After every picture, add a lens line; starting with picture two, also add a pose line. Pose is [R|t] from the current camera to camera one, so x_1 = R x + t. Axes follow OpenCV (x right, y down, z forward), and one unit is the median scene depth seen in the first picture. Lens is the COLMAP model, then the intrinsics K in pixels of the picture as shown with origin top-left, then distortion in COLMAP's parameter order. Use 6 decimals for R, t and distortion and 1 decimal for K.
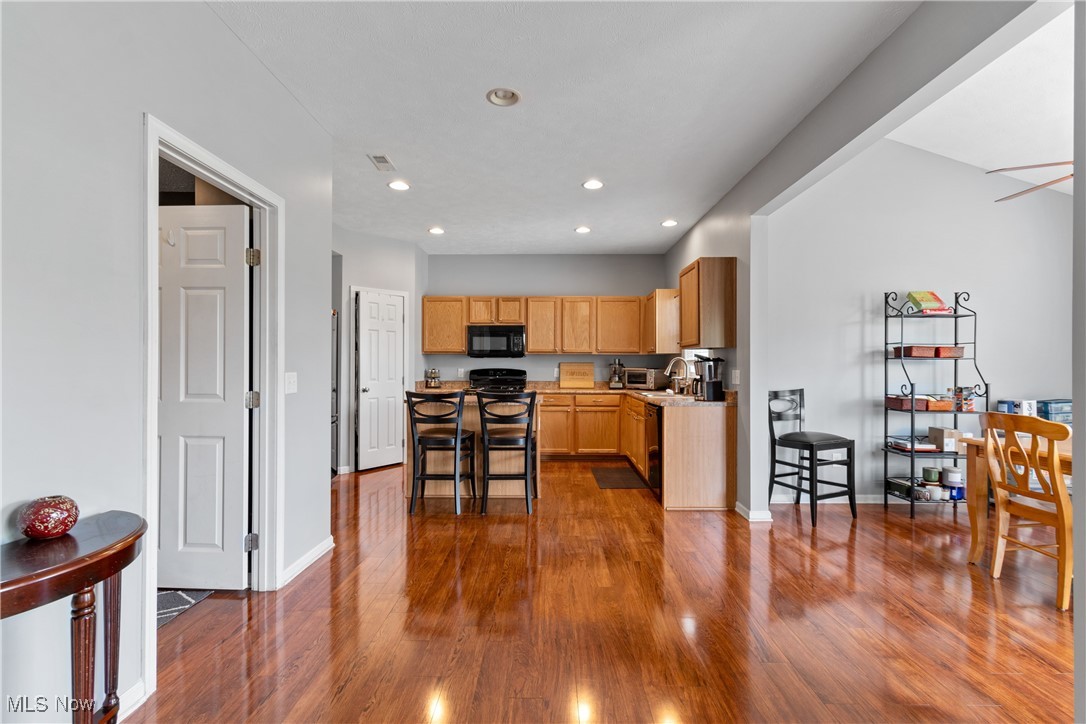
lens RADIAL K [[477.4, 0, 539.8], [0, 477.4, 367.7], [0, 0, 1]] dist [0.013358, -0.000127]
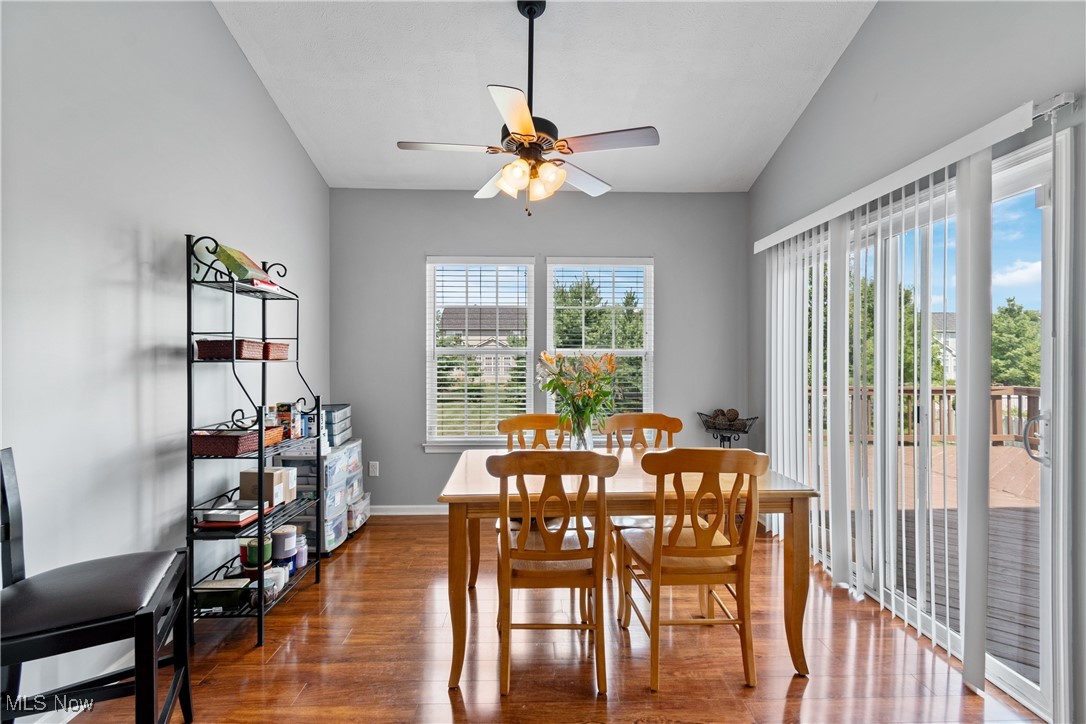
lens RADIAL K [[477.4, 0, 546.9], [0, 477.4, 357.4], [0, 0, 1]] dist [0.013358, -0.000127]
pose [[-0.045436, -0.002032, 0.998965, 0.182187], [0.005921, 0.999980, 0.002303, -0.022223], [-0.998950, 0.006020, -0.045423, 0.637596]]
